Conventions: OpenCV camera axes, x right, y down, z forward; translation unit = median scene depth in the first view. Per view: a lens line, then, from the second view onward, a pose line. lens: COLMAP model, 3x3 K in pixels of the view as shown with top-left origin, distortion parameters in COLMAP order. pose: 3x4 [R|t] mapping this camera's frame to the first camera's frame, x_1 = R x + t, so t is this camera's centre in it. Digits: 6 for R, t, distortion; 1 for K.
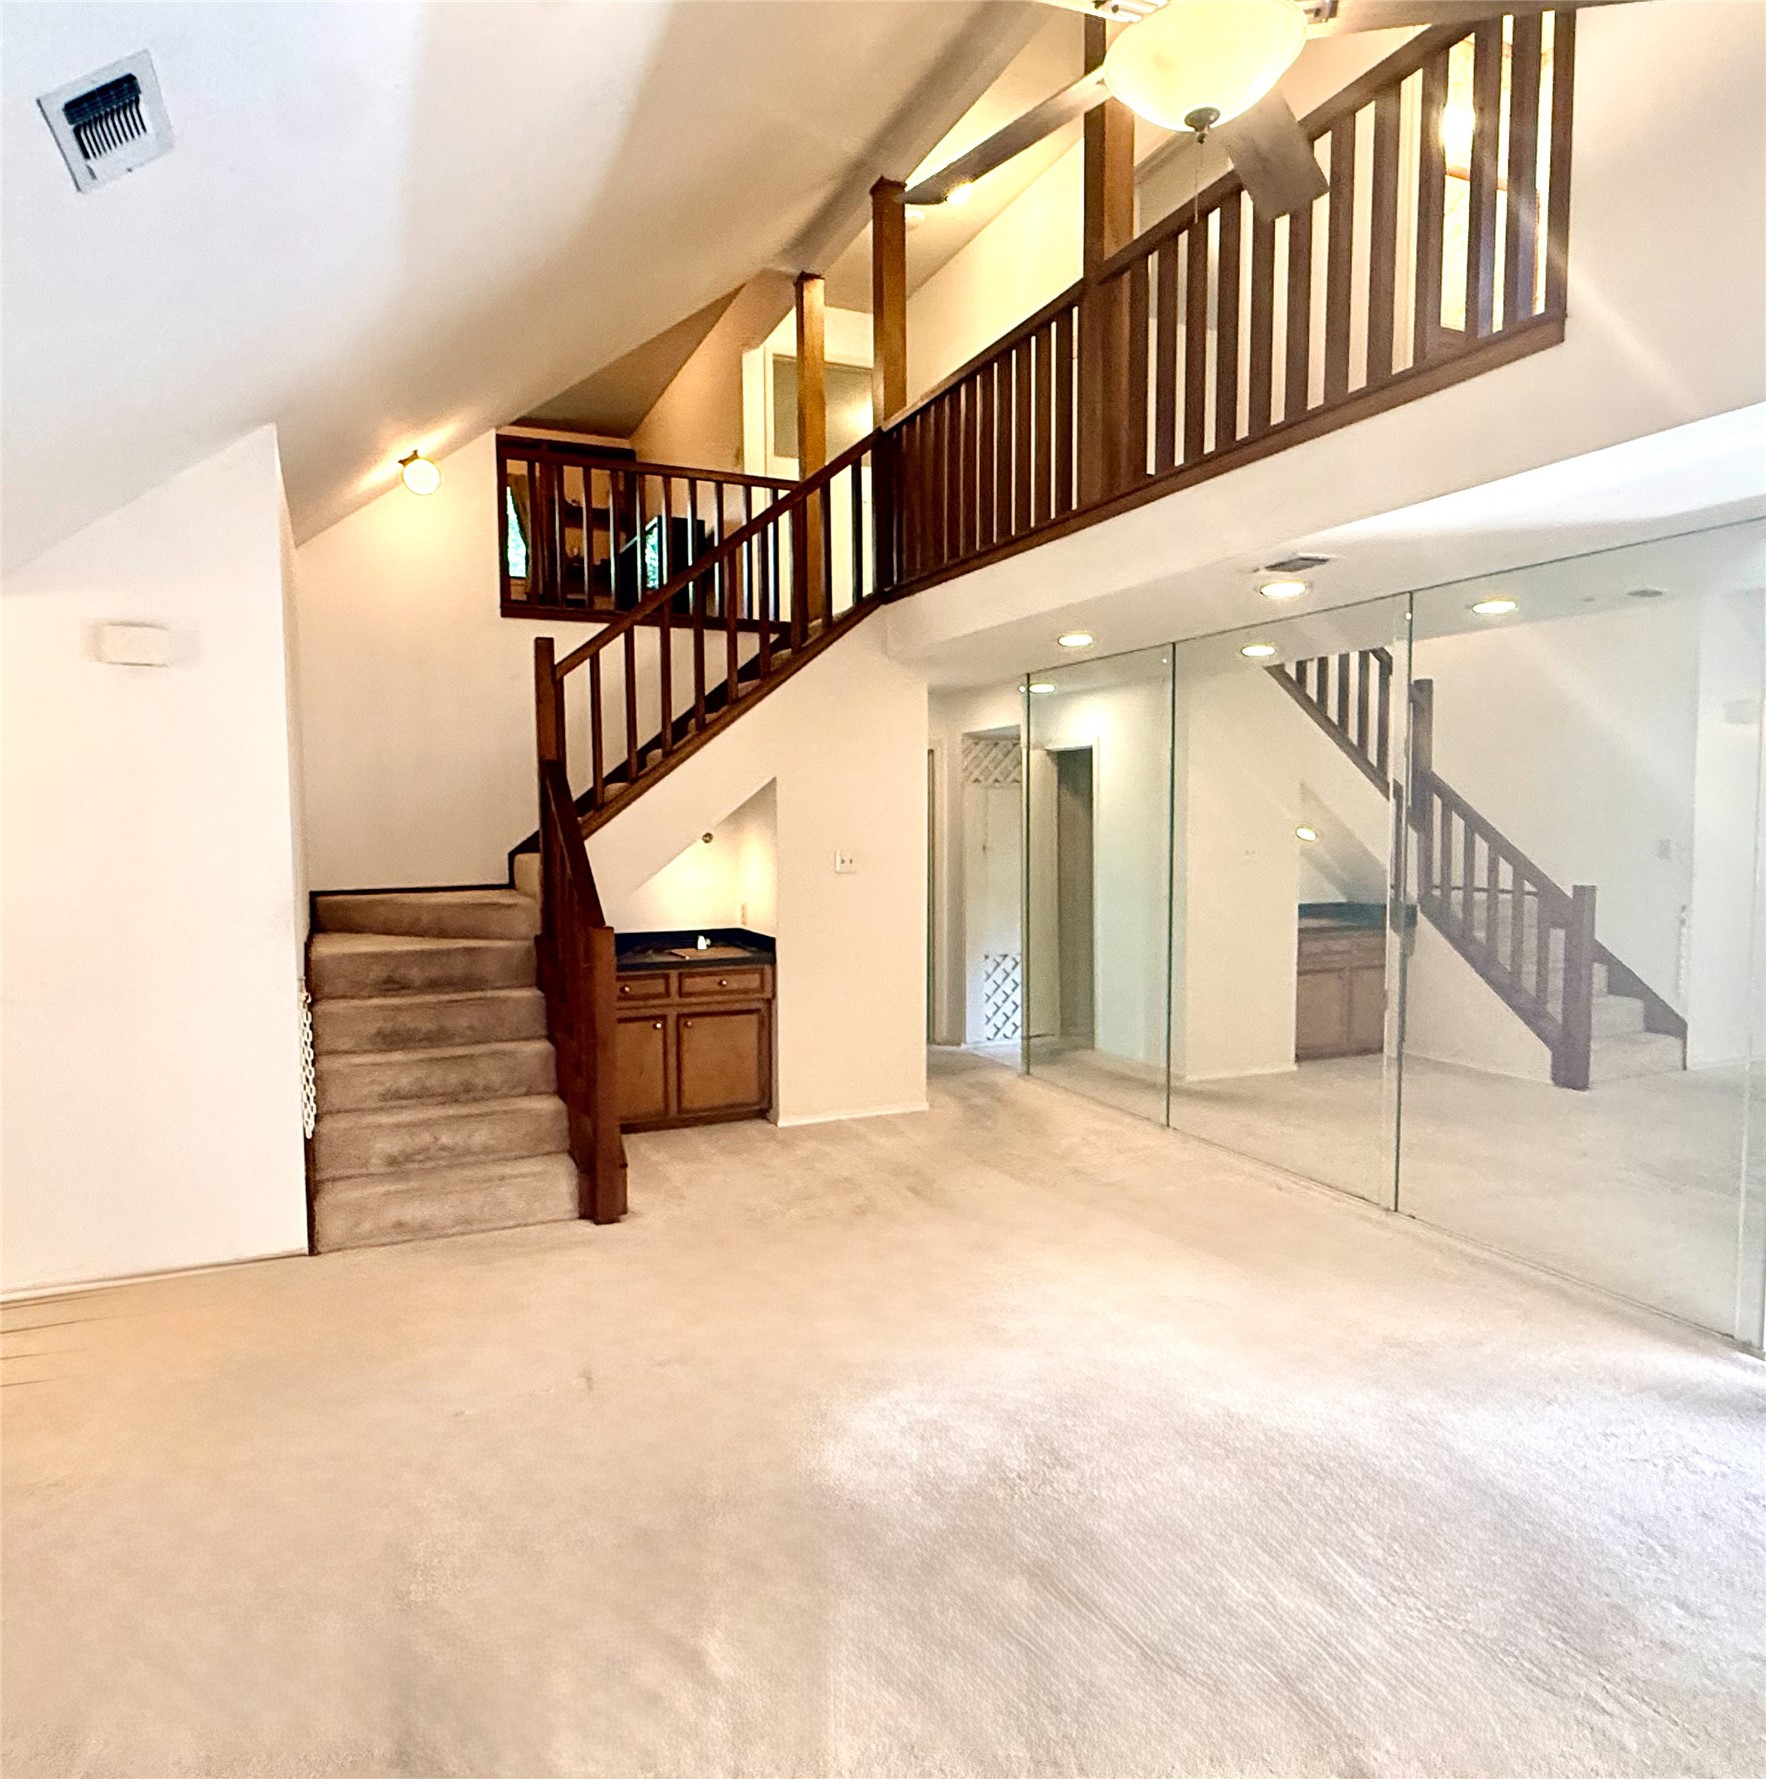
lens RADIAL K [[1173.6, 0, 881.1], [0, 1173.6, 890.7], [0, 0, 1]] dist [0.000172, 0.000000]
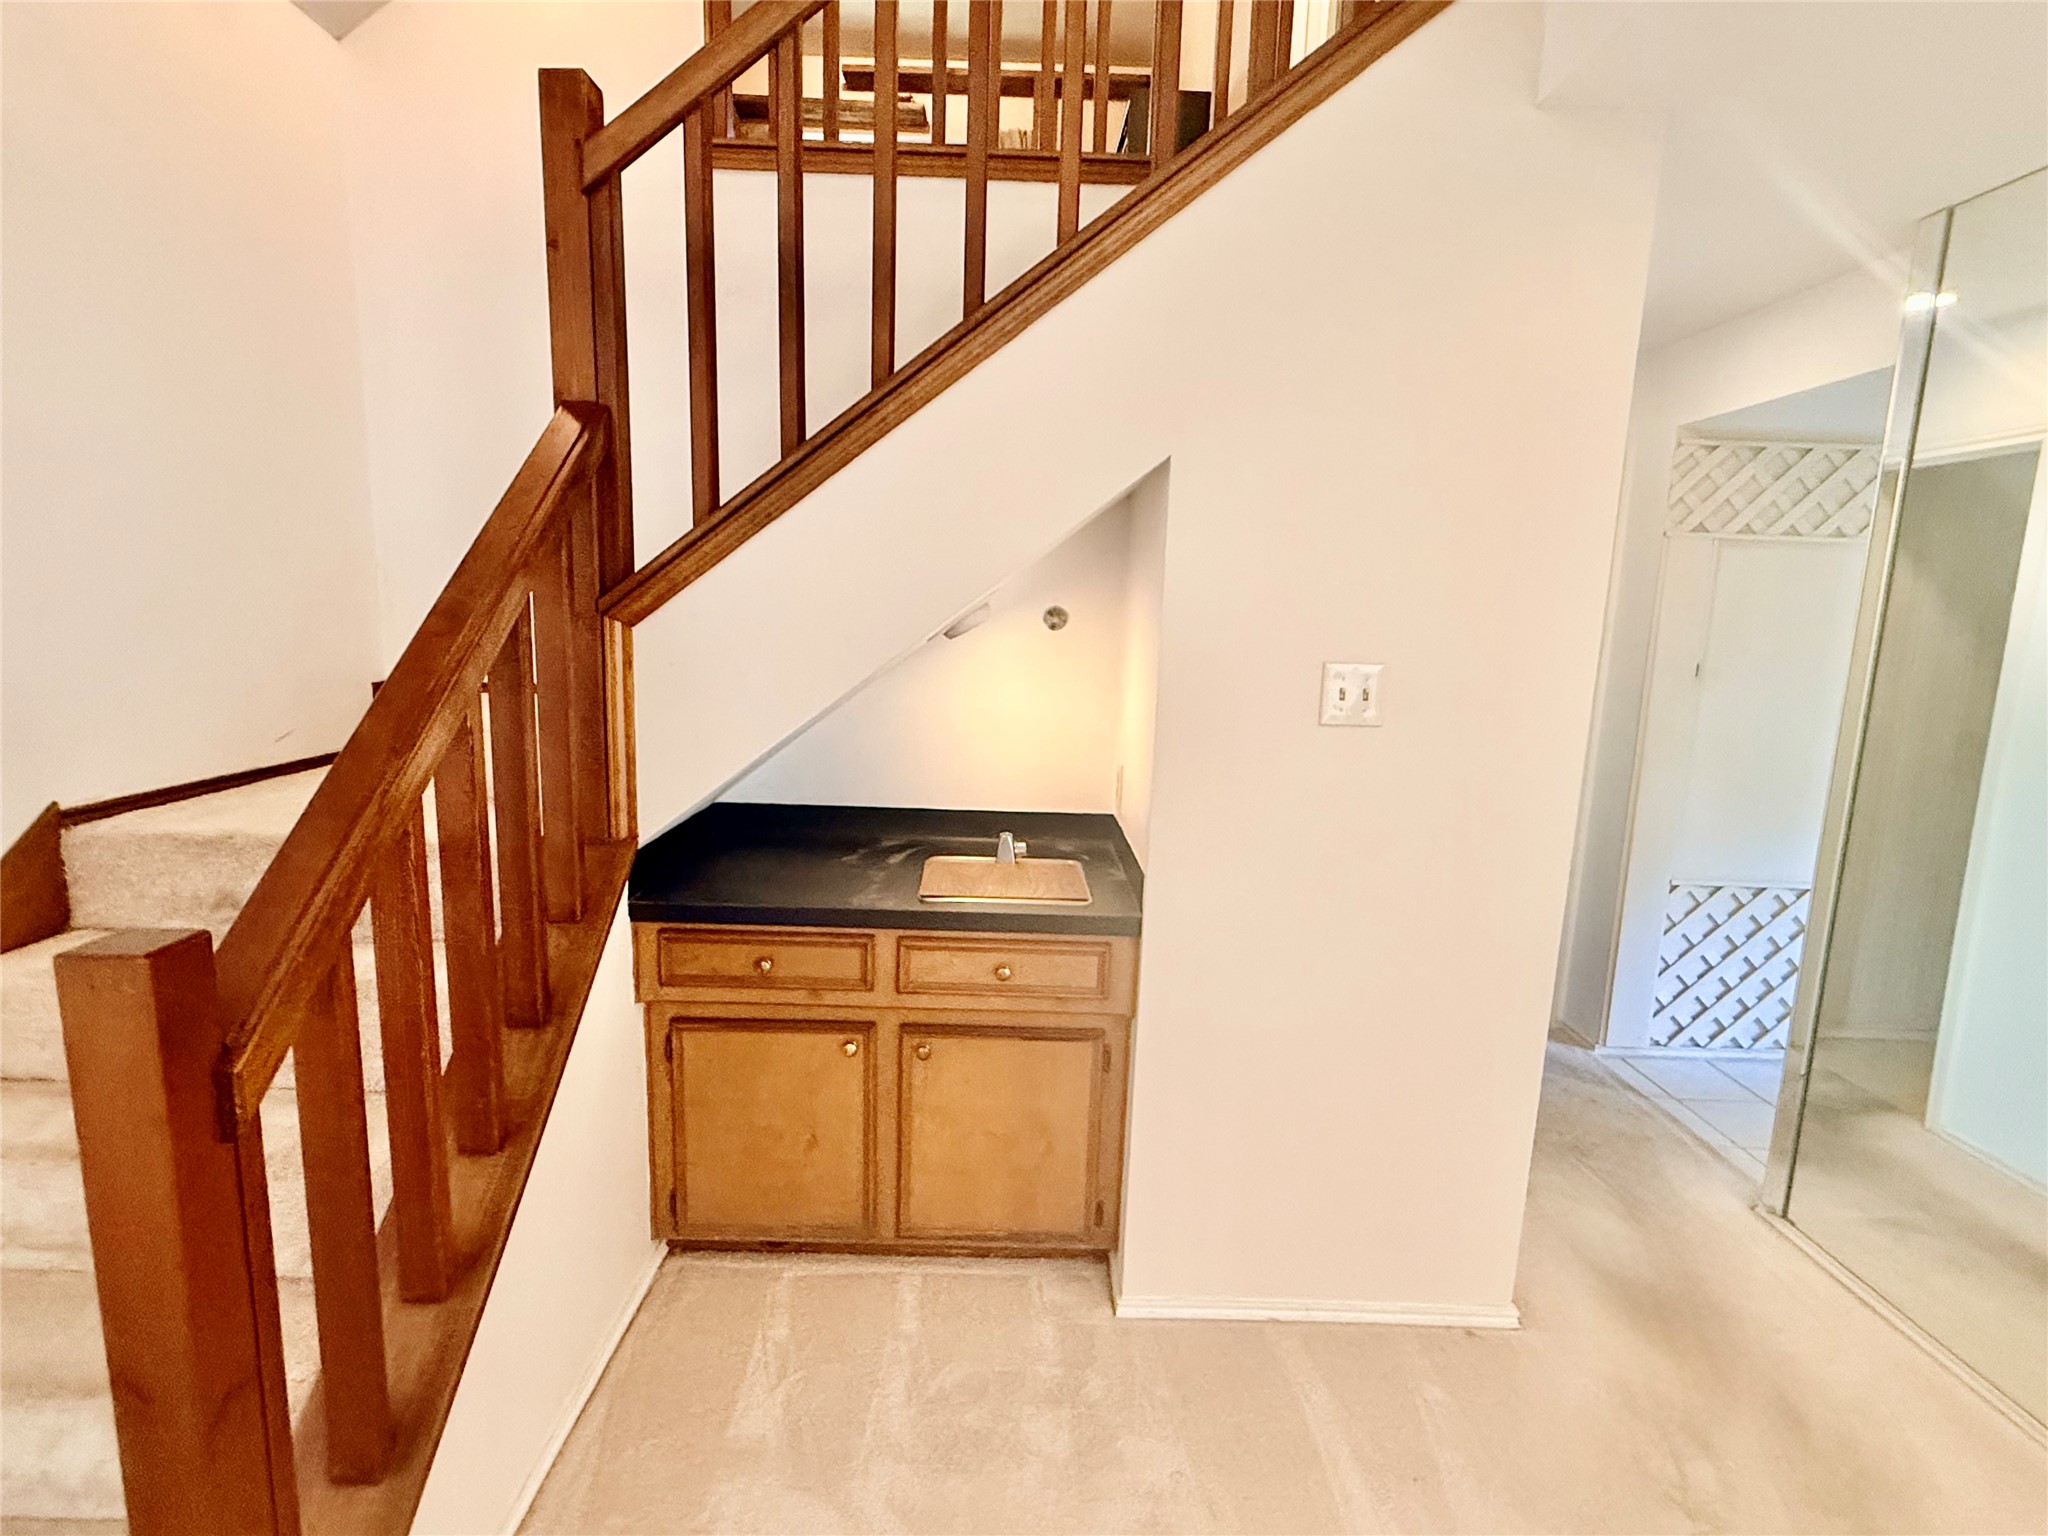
lens RADIAL K [[1012.9, 0, 1015.8], [0, 1012.9, 765.7], [0, 0, 1]] dist [0.001110, 0.000034]
pose [[0.908772, 0.102420, -0.404528, 0.005758], [-0.065404, 0.992390, 0.104327, -0.029500], [0.412135, -0.068351, 0.908555, 0.665849]]
